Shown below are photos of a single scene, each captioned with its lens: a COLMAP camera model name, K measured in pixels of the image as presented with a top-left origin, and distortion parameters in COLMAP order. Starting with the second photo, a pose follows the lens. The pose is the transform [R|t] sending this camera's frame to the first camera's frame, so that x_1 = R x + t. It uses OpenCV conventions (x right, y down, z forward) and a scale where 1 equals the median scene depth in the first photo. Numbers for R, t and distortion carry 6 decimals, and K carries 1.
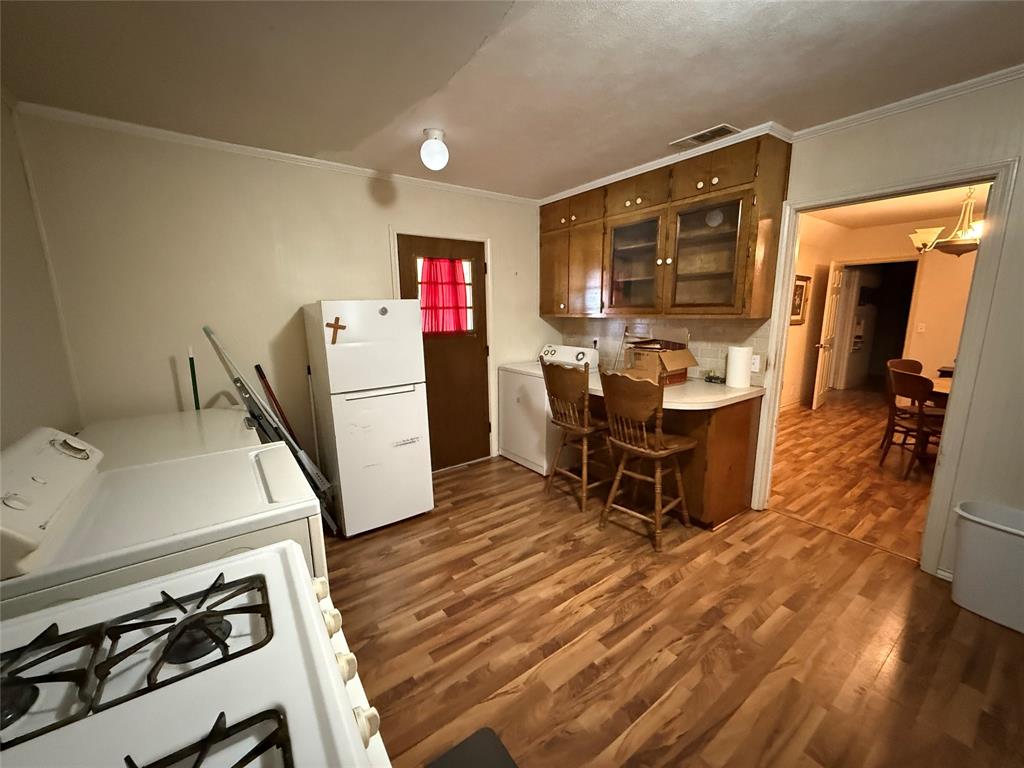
lens RADIAL K [[408.2, 0, 508.7], [0, 408.2, 386.9], [0, 0, 1]] dist [0.000294, -0.000513]
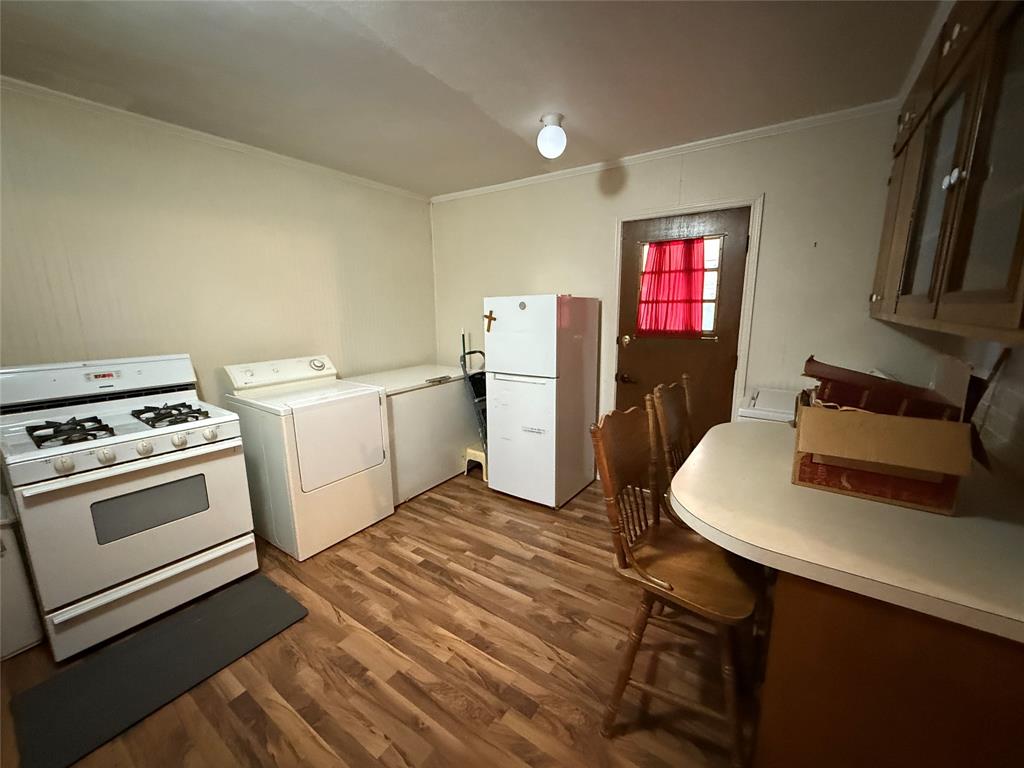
lens RADIAL K [[408.2, 0, 510.9], [0, 408.2, 386.9], [0, 0, 1]] dist [0.000294, -0.000513]
pose [[0.330862, 0.195085, -0.923294, 0.636945], [-0.172752, 0.974386, 0.143974, -0.108479], [0.927732, 0.111866, 0.356089, 0.521221]]
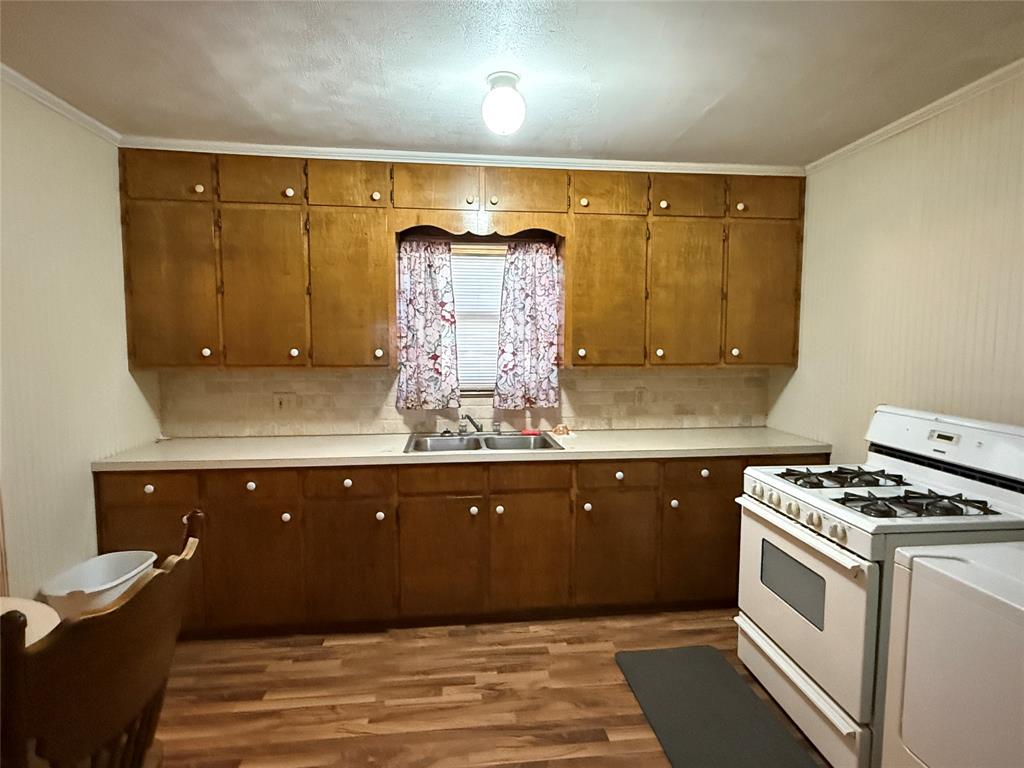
lens RADIAL K [[535.8, 0, 502.9], [0, 535.8, 385.8], [0, 0, 1]] dist [0.001513, -0.001701]
pose [[-0.874878, -0.030661, 0.483371, -0.098767], [0.096733, 0.966826, 0.236409, -0.187155], [-0.474585, 0.253587, -0.842890, 0.958595]]
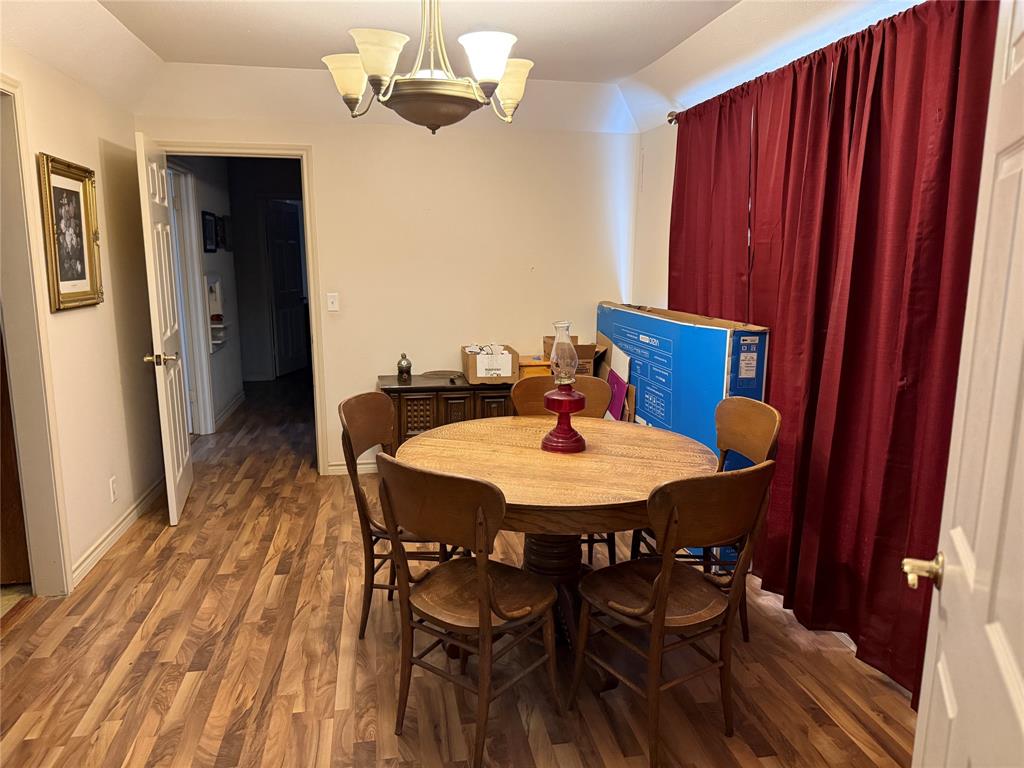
lens RADIAL K [[723.1, 0, 520.3], [0, 723.1, 389.8], [0, 0, 1]] dist [0.002607, -0.017535]
pose [[0.423275, -0.154289, 0.892767, 0.601684], [0.157735, 0.982893, 0.095080, -0.162090], [-0.892165, 0.100575, 0.440371, 0.803265]]
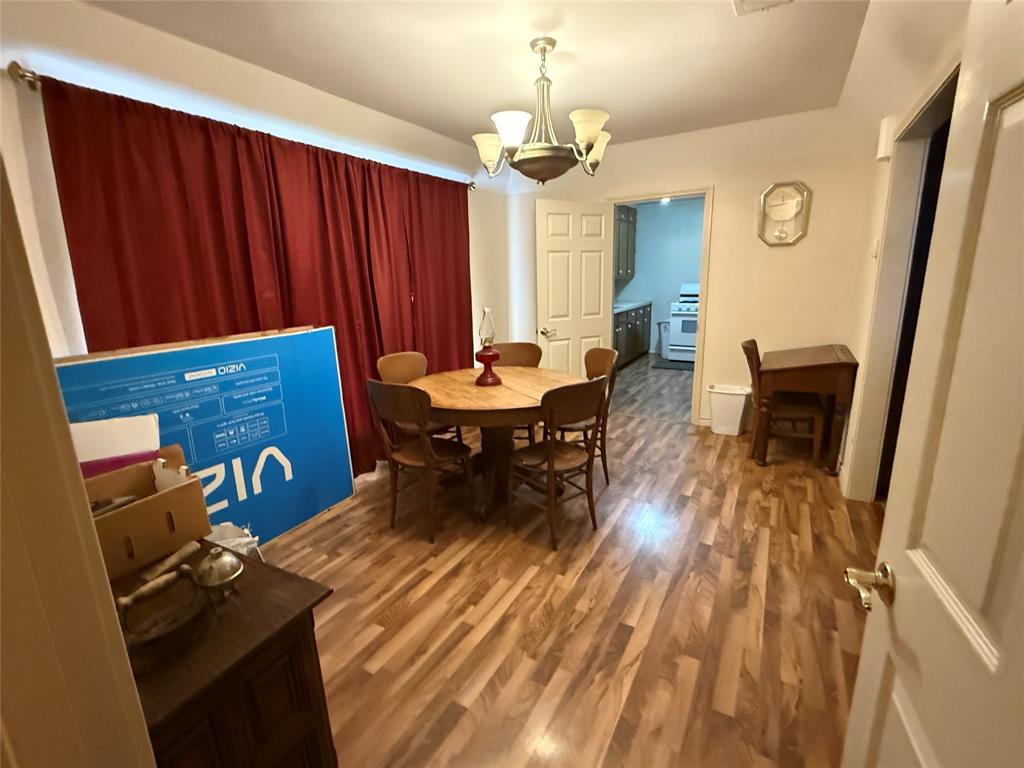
lens RADIAL K [[473.7, 0, 509.2], [0, 473.7, 386.9], [0, 0, 1]] dist [0.002148, -0.000130]
pose [[-0.912970, 0.129635, -0.386886, 1.797099], [-0.038214, 0.916854, 0.397390, -0.399811], [0.406234, 0.377590, -0.832106, 2.047408]]
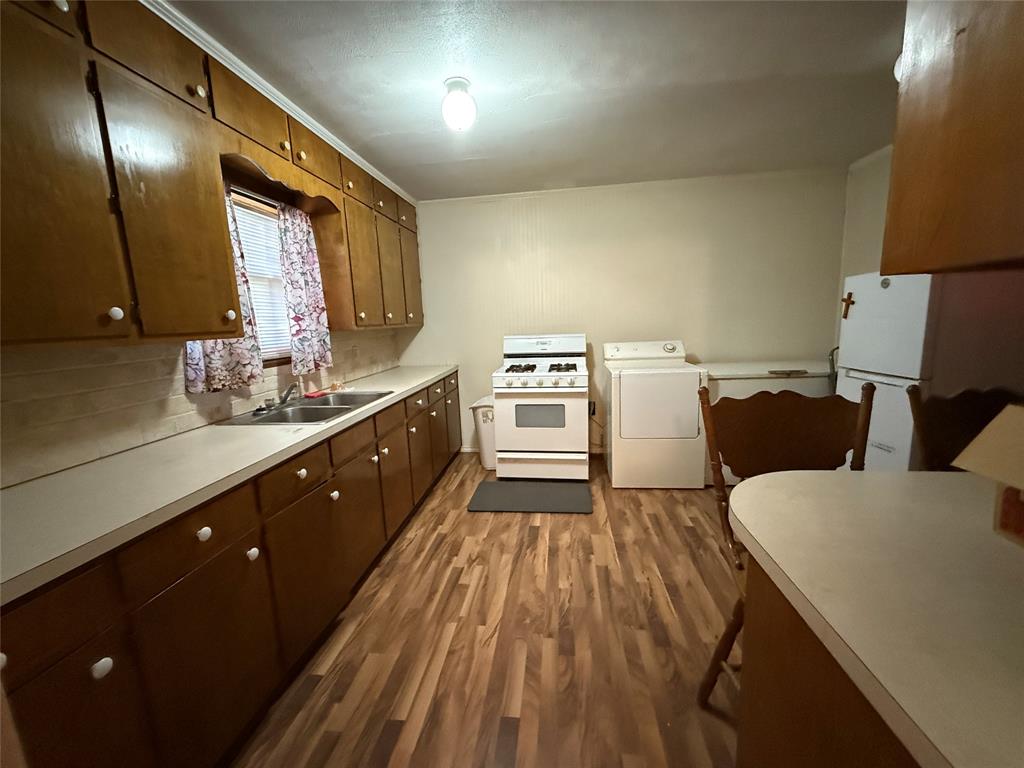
lens RADIAL K [[408.2, 0, 508.2], [0, 408.2, 385.7], [0, 0, 1]] dist [0.000294, -0.000513]
pose [[-0.682745, 0.155975, -0.713814, 0.753452], [-0.087758, 0.952371, 0.292041, -0.139490], [0.725367, 0.262032, -0.636539, 0.885359]]
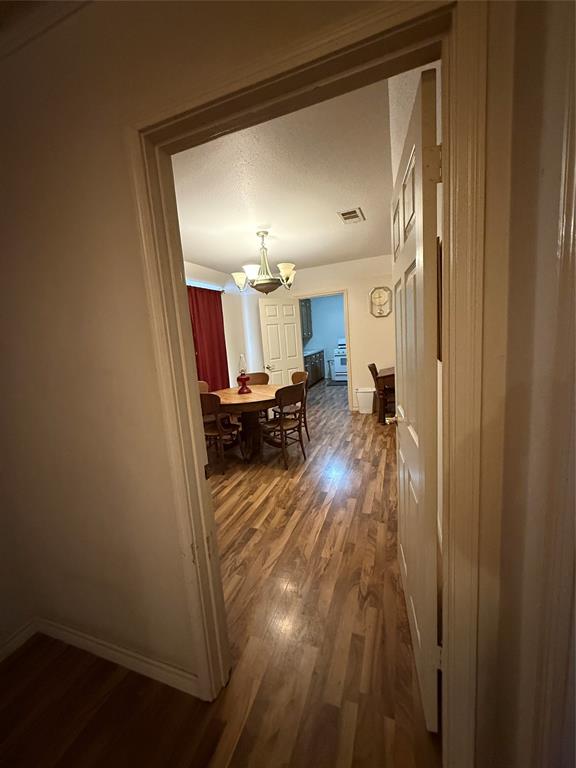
lens RADIAL K [[306.2, 0, 285.1], [0, 306.2, 383.5], [0, 0, 1]] dist [0.000294, -0.000513]
pose [[-0.831596, 0.161077, -0.531510, 1.977341], [-0.015937, 0.949703, 0.312748, -0.439466], [0.555152, 0.268551, -0.787202, 2.270921]]
